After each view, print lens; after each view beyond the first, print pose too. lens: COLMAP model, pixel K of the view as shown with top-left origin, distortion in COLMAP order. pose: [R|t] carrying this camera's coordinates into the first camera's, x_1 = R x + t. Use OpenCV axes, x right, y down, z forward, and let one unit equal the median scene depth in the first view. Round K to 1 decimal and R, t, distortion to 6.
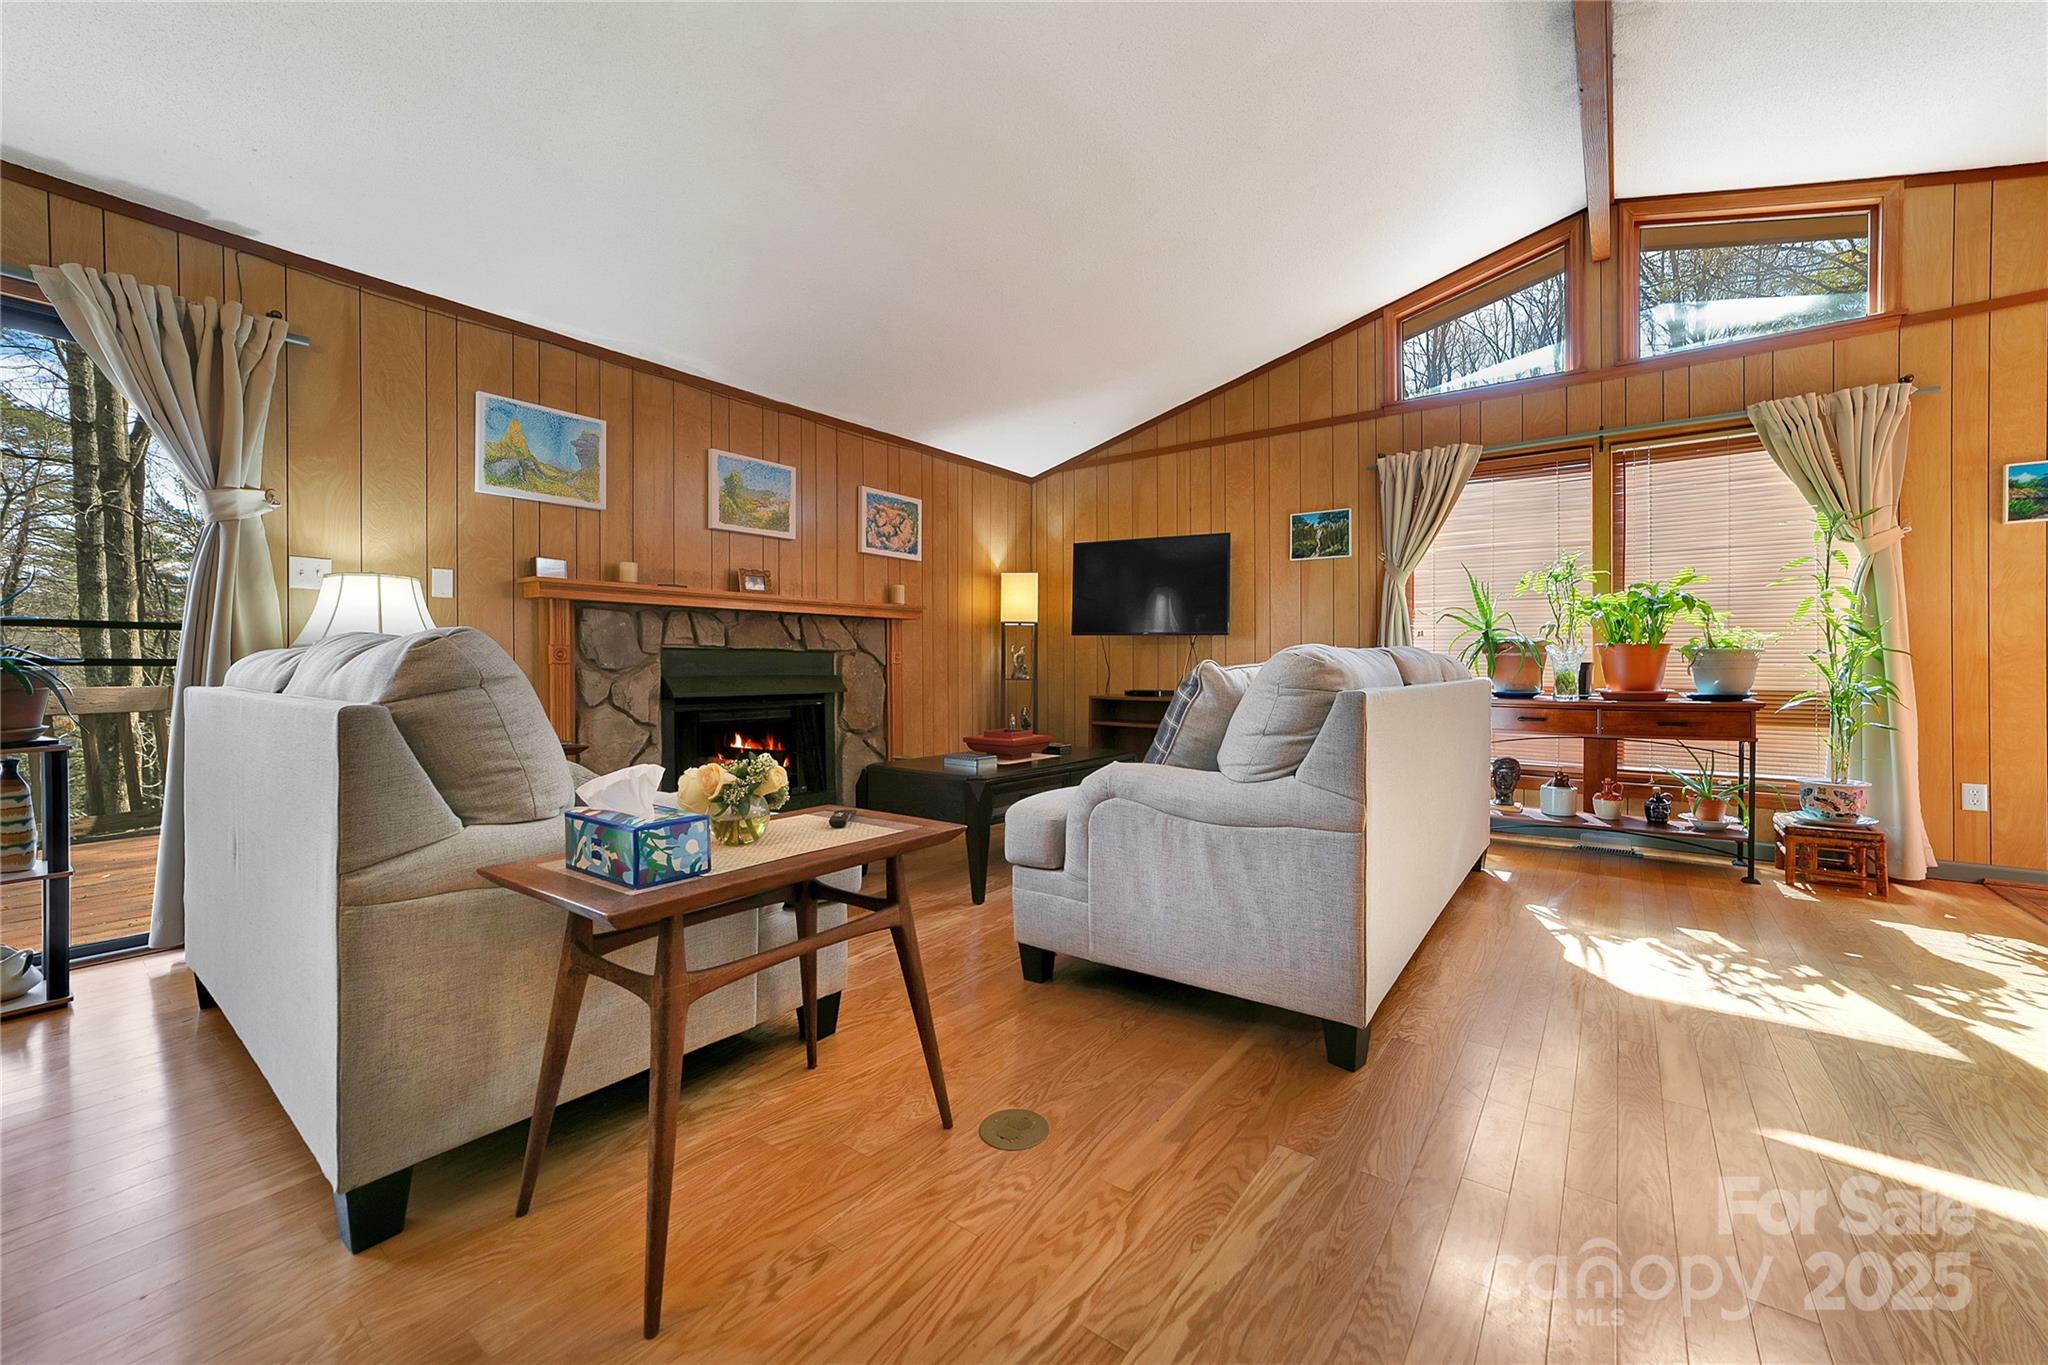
lens RADIAL K [[811.2, 0, 1025.0], [0, 811.2, 669.3], [0, 0, 1]] dist [-0.000130, -0.000099]
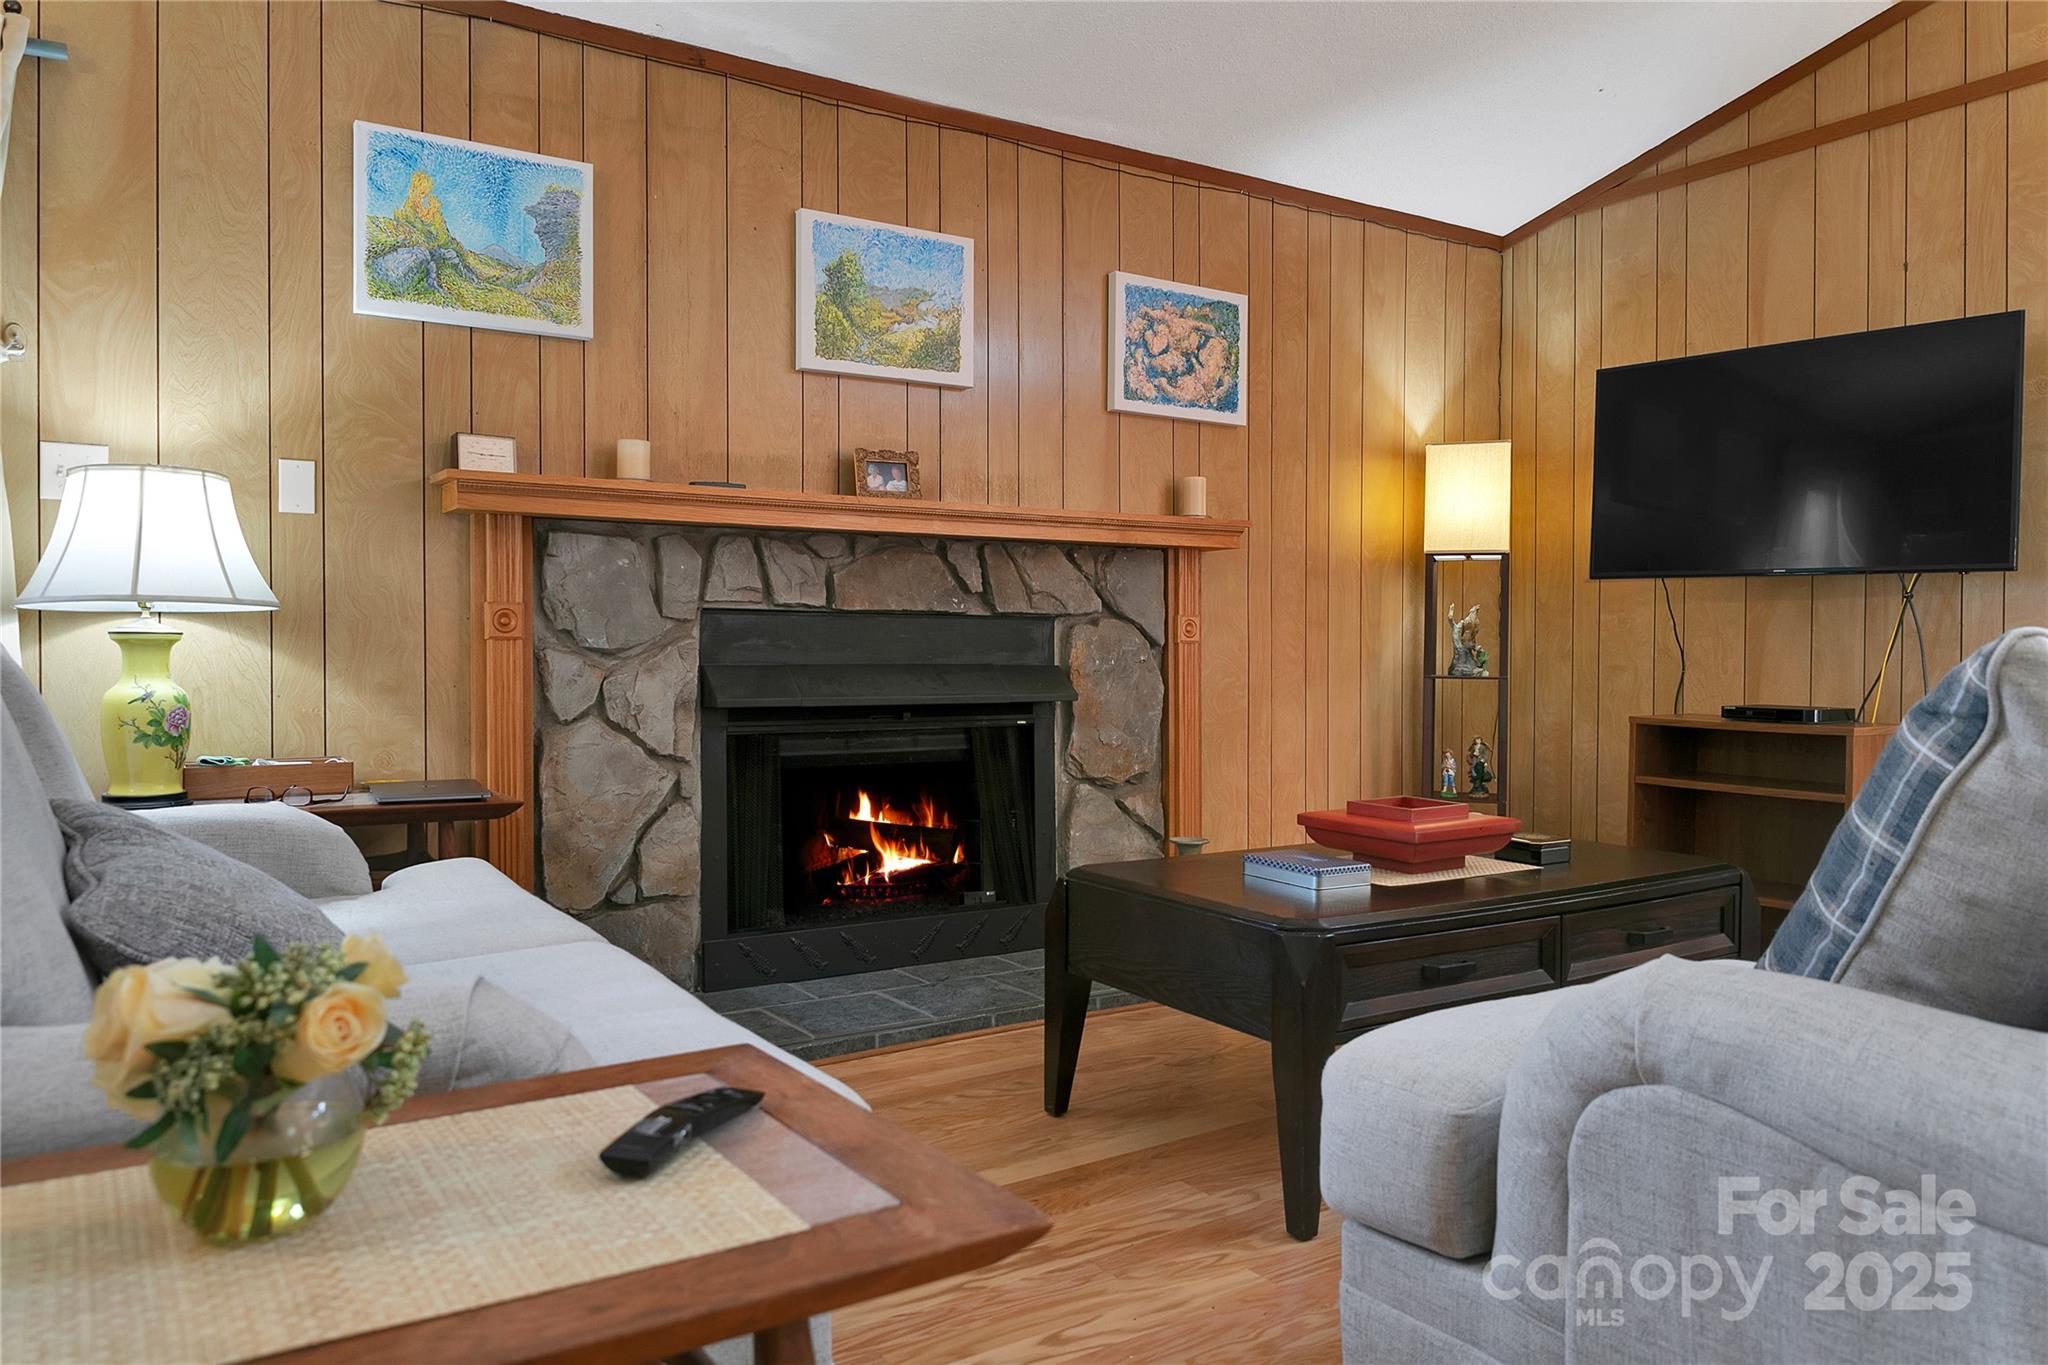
lens RADIAL K [[1363.4, 0, 1022.0], [0, 1363.4, 670.0], [0, 0, 1]] dist [-0.002989, -0.004874]
pose [[0.936431, 0.011388, -0.350667, 0.036105], [-0.007448, 0.999893, 0.012582, -0.000131], [0.350773, -0.009170, 0.936416, 0.249337]]
